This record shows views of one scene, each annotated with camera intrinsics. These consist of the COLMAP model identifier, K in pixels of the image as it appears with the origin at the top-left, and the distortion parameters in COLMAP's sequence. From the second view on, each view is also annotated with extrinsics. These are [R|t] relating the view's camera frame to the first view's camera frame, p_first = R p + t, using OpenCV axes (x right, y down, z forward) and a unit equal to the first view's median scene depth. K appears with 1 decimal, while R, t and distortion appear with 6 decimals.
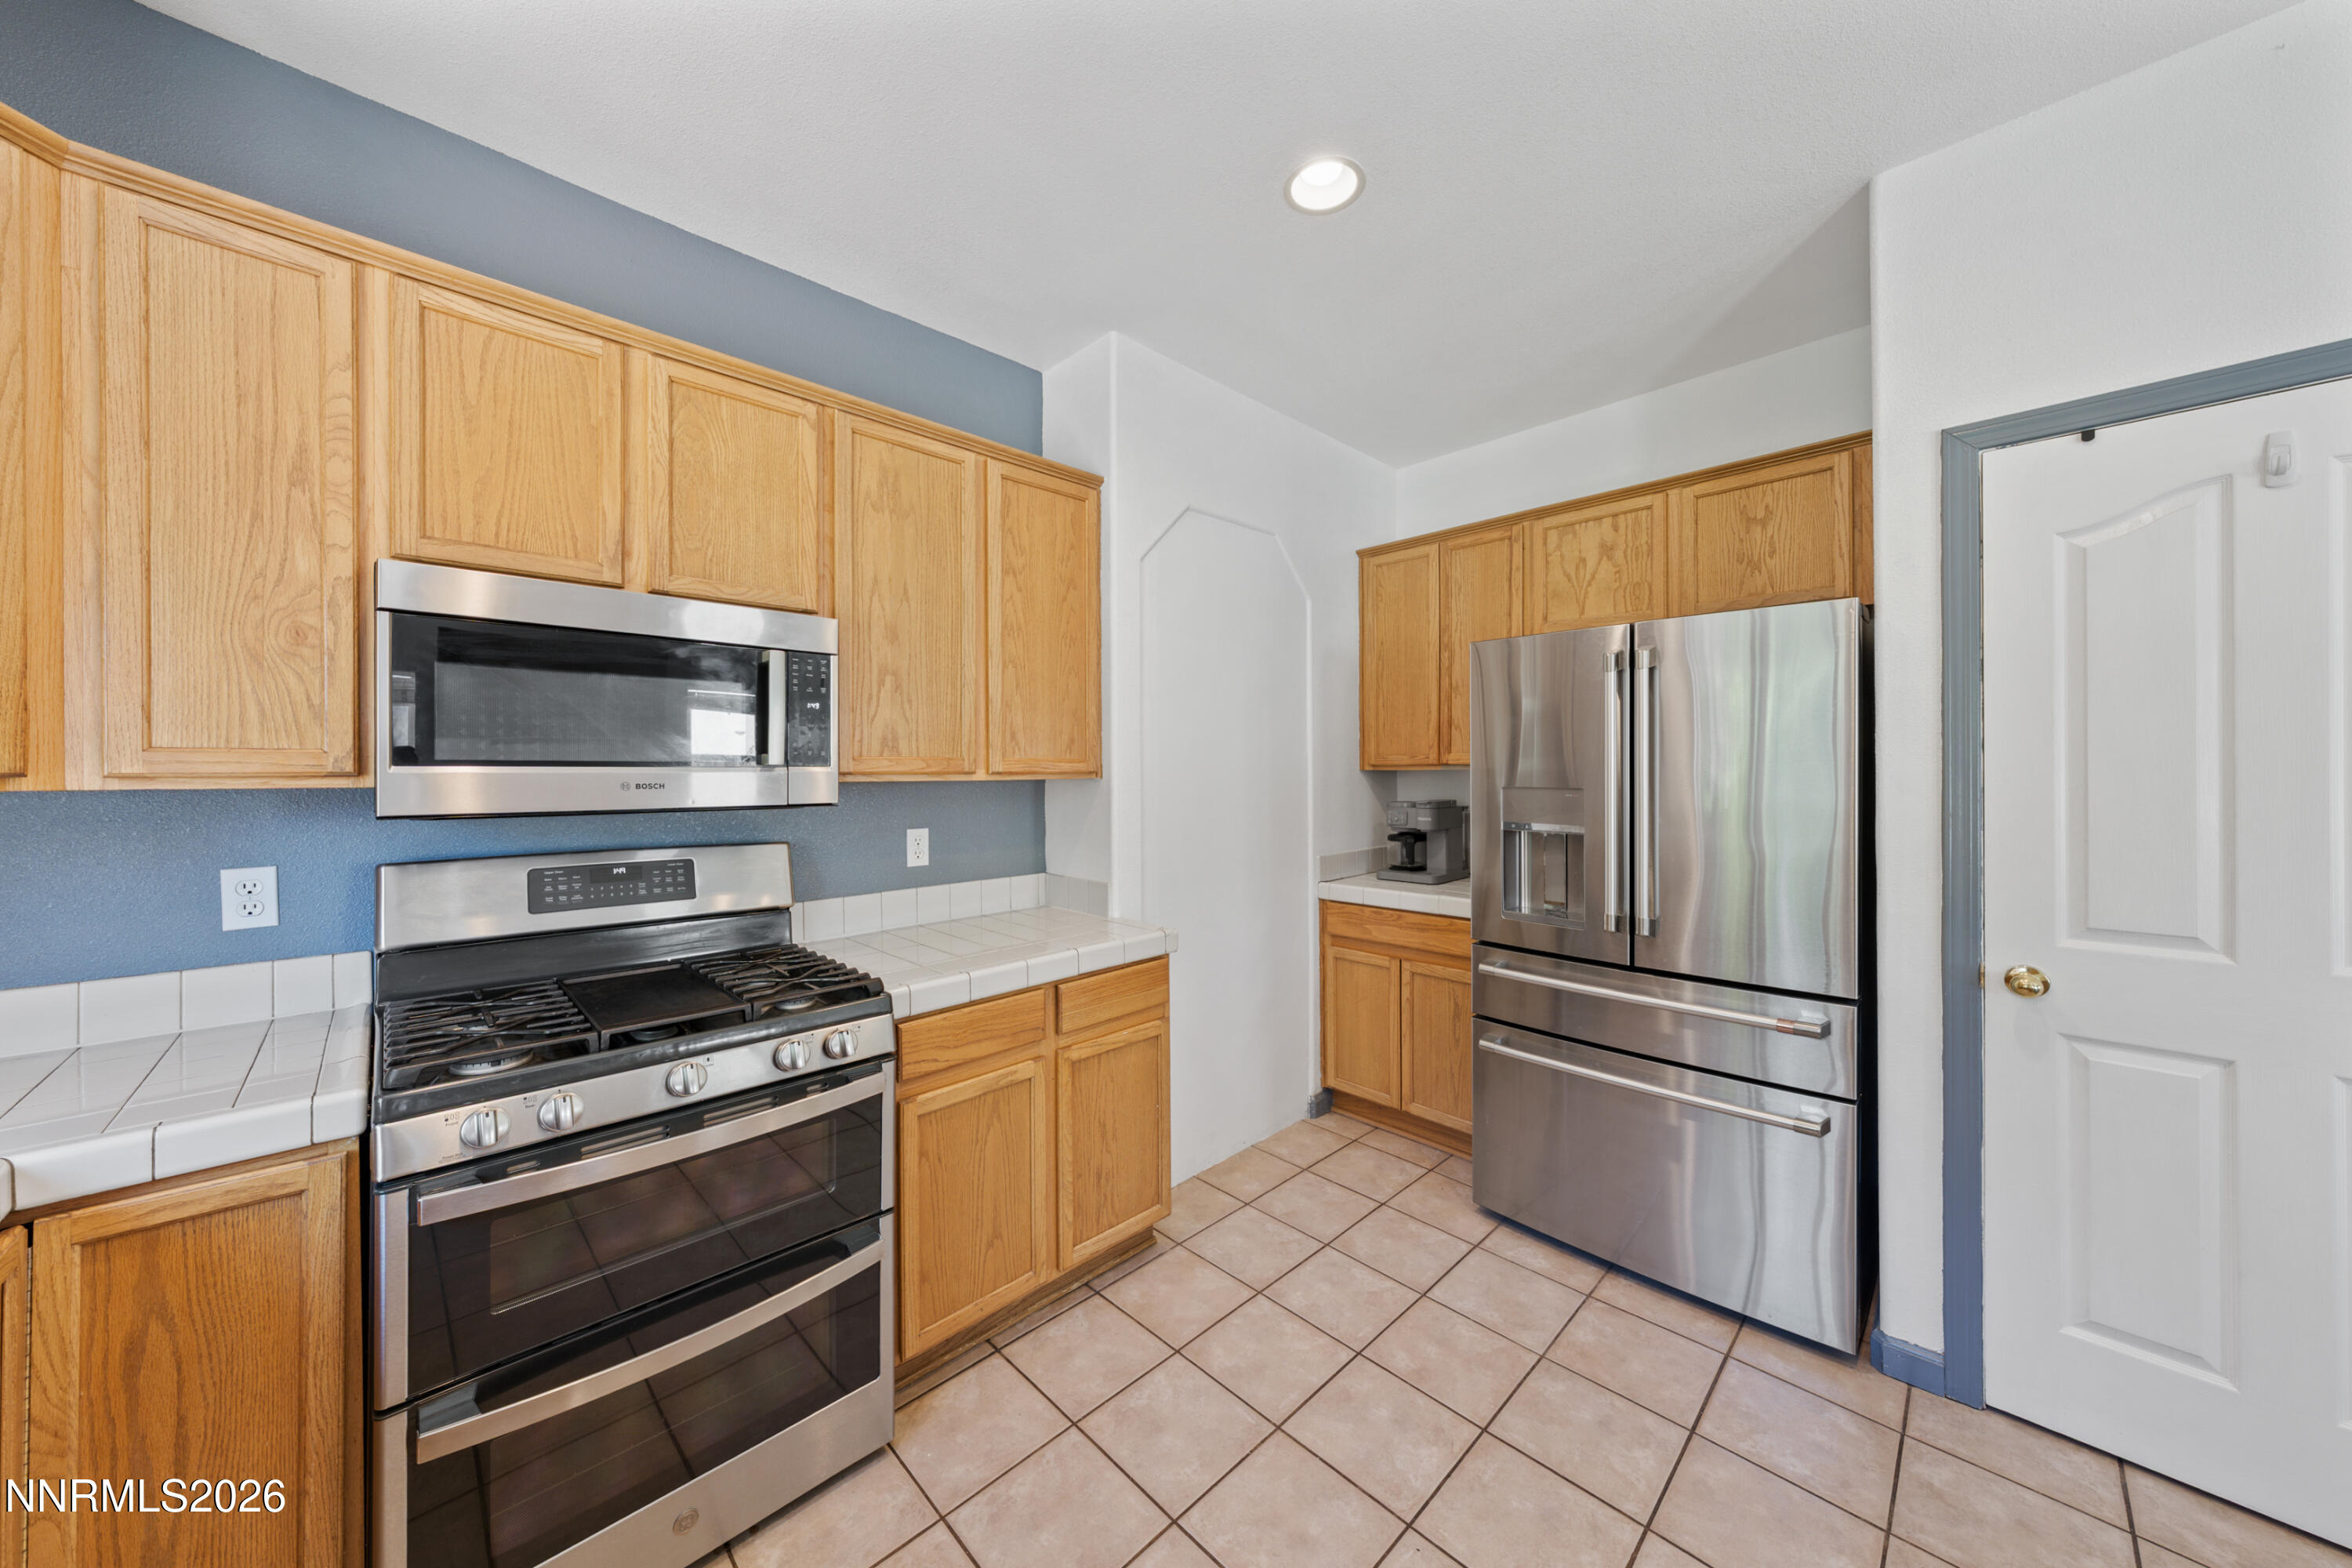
lens RADIAL K [[795.0, 0, 1173.0], [0, 795.0, 771.5], [0, 0, 1]] dist [-0.000243, -0.000561]
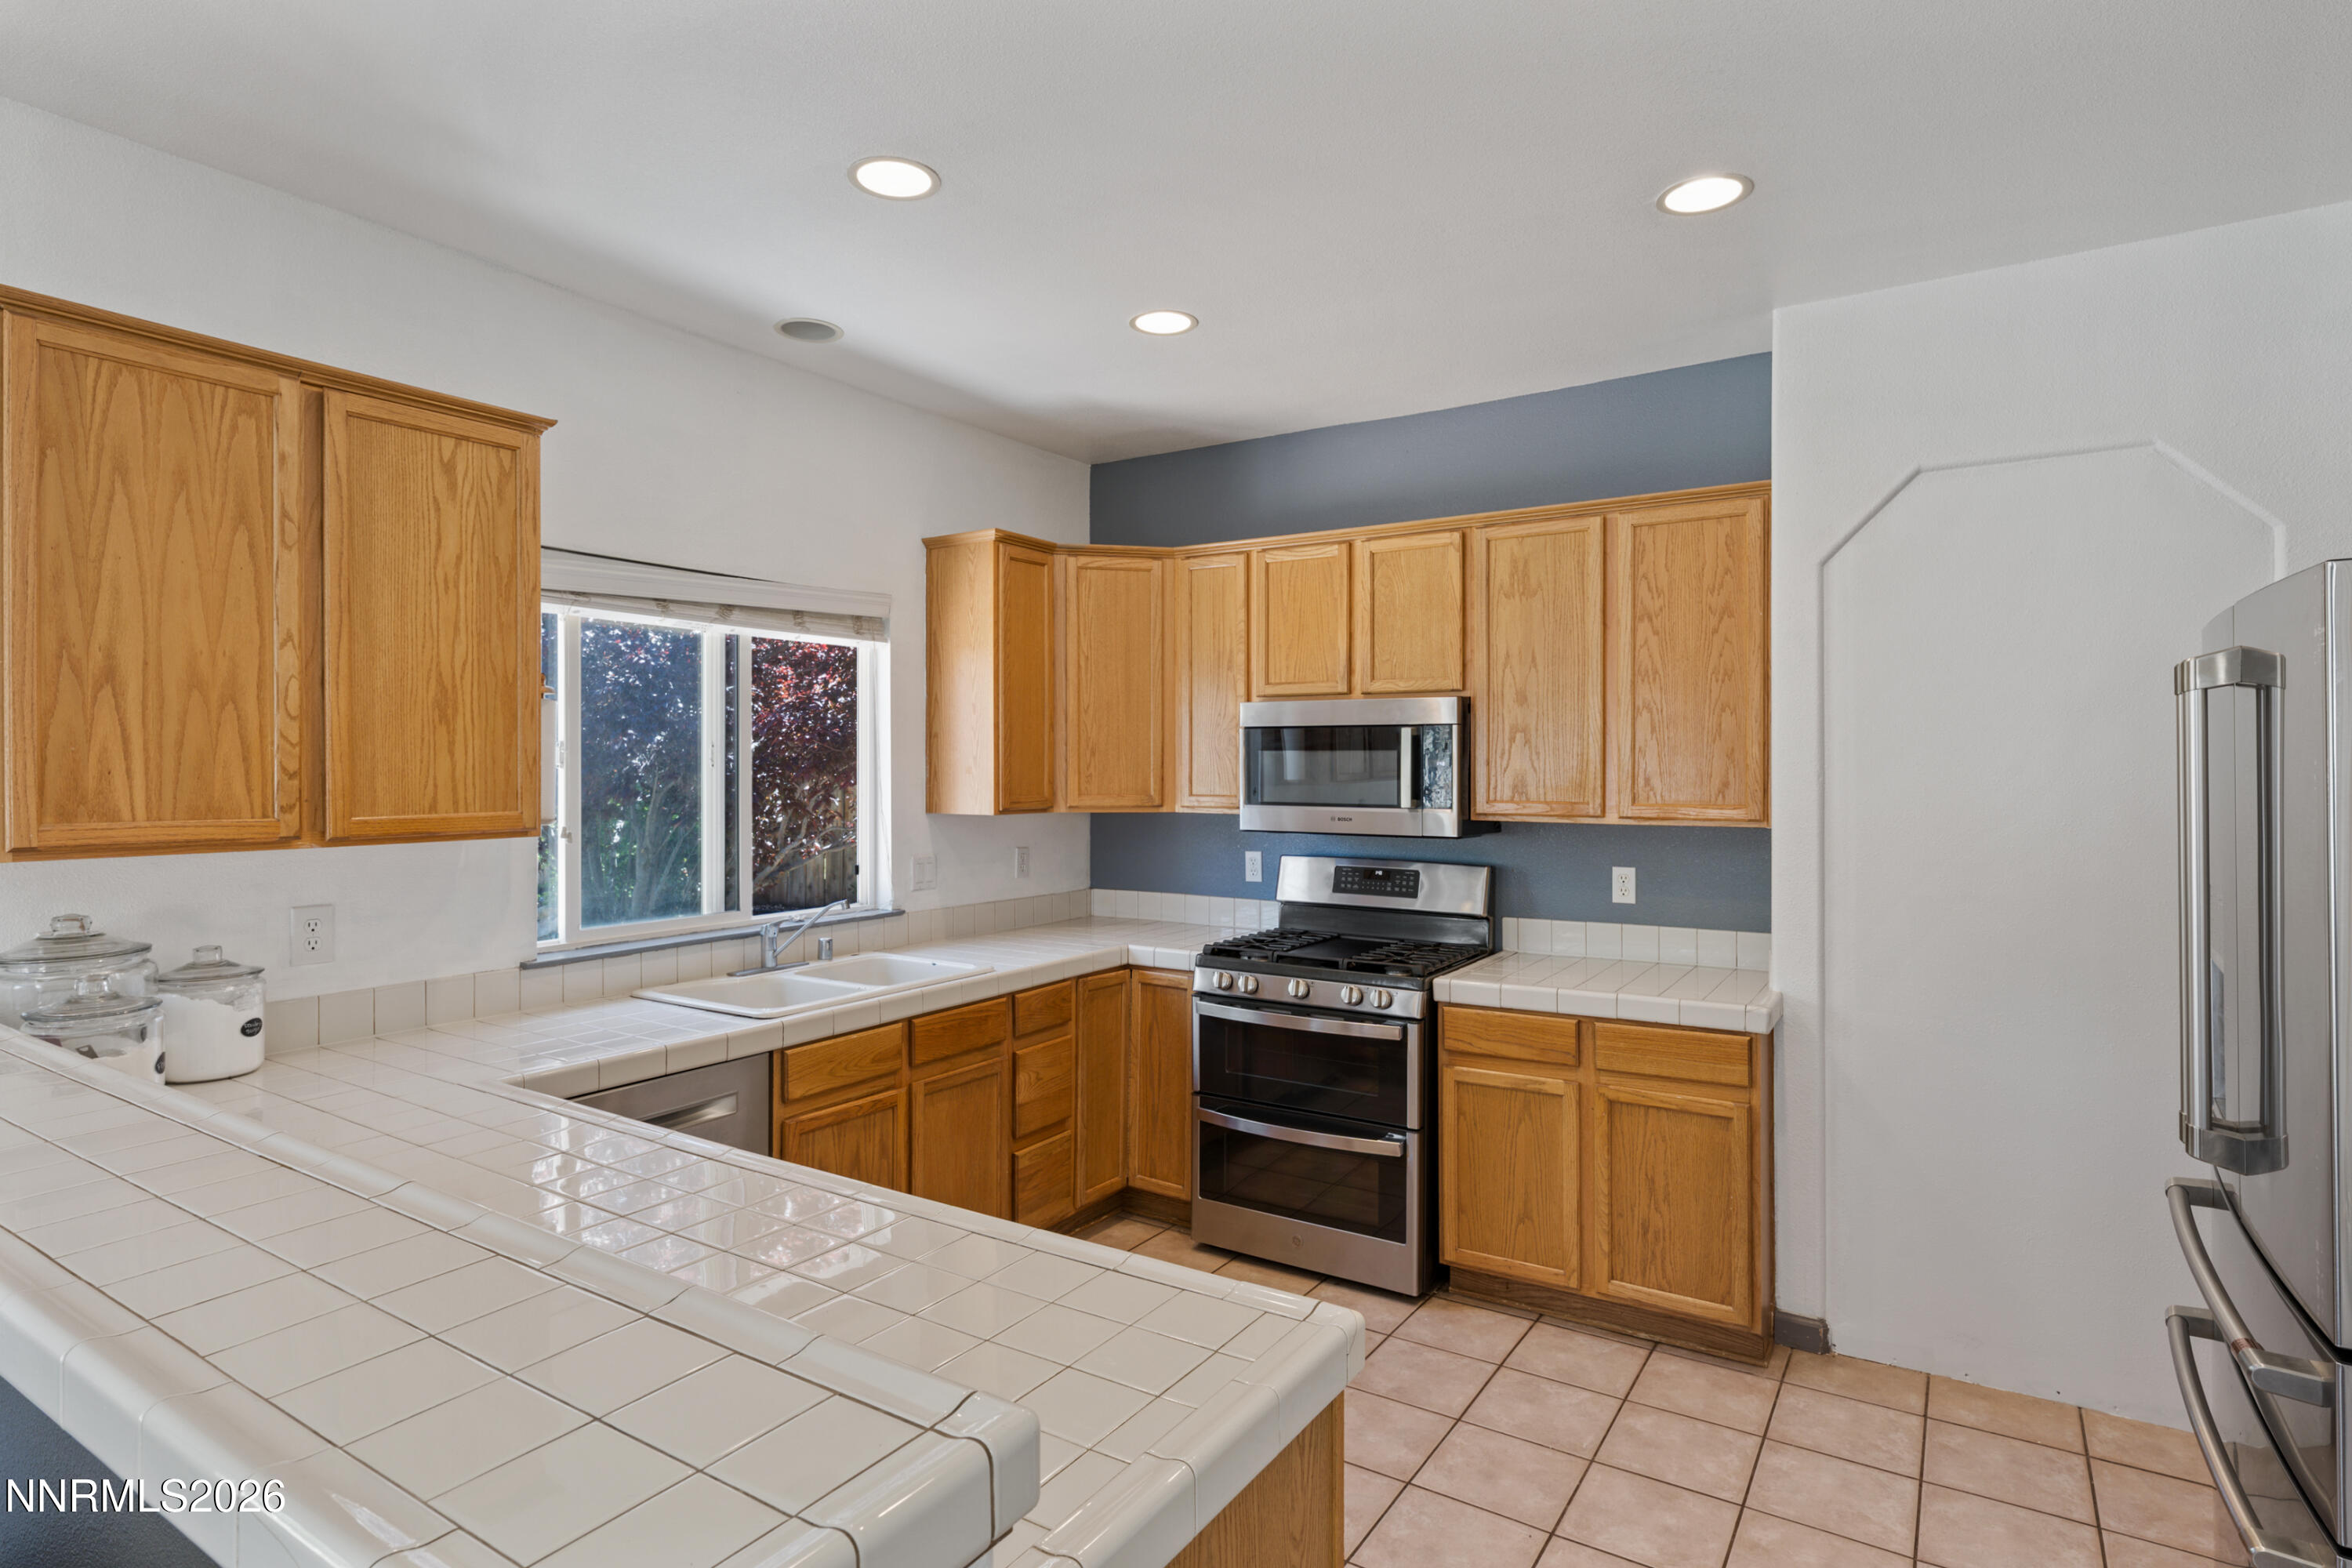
lens RADIAL K [[1219.4, 0, 1171.8], [0, 1219.4, 767.7], [0, 0, 1]] dist [-0.002186, 0.002723]
pose [[0.223676, 0.005941, -0.974645, 1.319179], [-0.002828, 0.999981, 0.005447, -0.077624], [0.974659, 0.001538, 0.223689, 0.086092]]
